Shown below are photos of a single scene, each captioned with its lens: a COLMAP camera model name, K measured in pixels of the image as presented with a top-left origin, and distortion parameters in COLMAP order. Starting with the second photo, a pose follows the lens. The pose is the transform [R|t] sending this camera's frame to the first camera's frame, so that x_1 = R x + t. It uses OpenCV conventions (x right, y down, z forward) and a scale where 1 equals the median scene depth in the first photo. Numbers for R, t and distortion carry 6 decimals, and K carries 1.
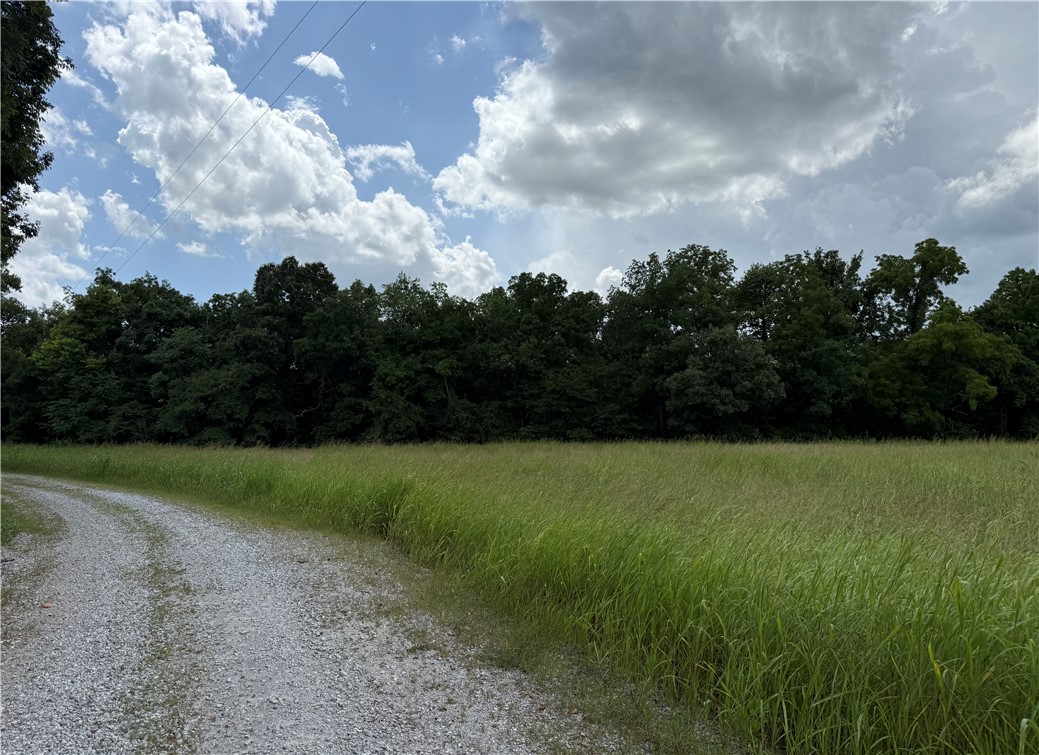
lens RADIAL K [[726.5, 0, 520.8], [0, 726.5, 376.7], [0, 0, 1]] dist [0.072661, -0.072246]
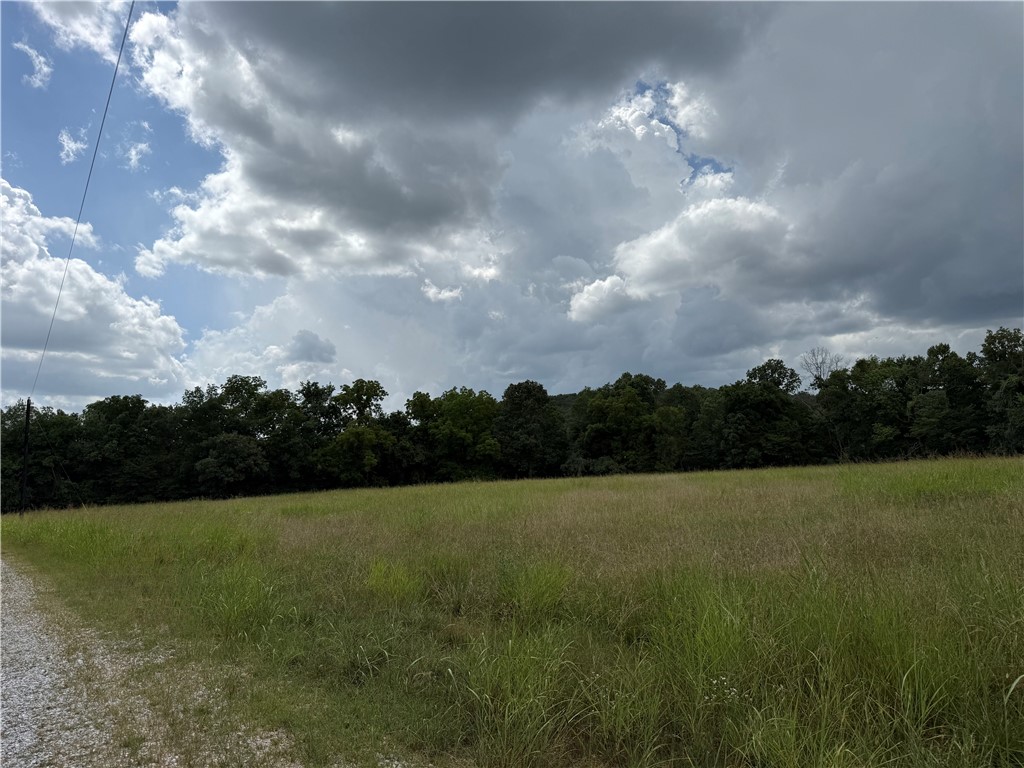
lens RADIAL K [[722.4, 0, 508.7], [0, 722.4, 377.7], [0, 0, 1]] dist [0.078896, -0.096073]
pose [[0.941050, -0.006198, 0.338210, 0.291393], [0.027823, 0.997863, -0.059129, -0.071877], [-0.337120, 0.065054, 0.939211, -0.831591]]
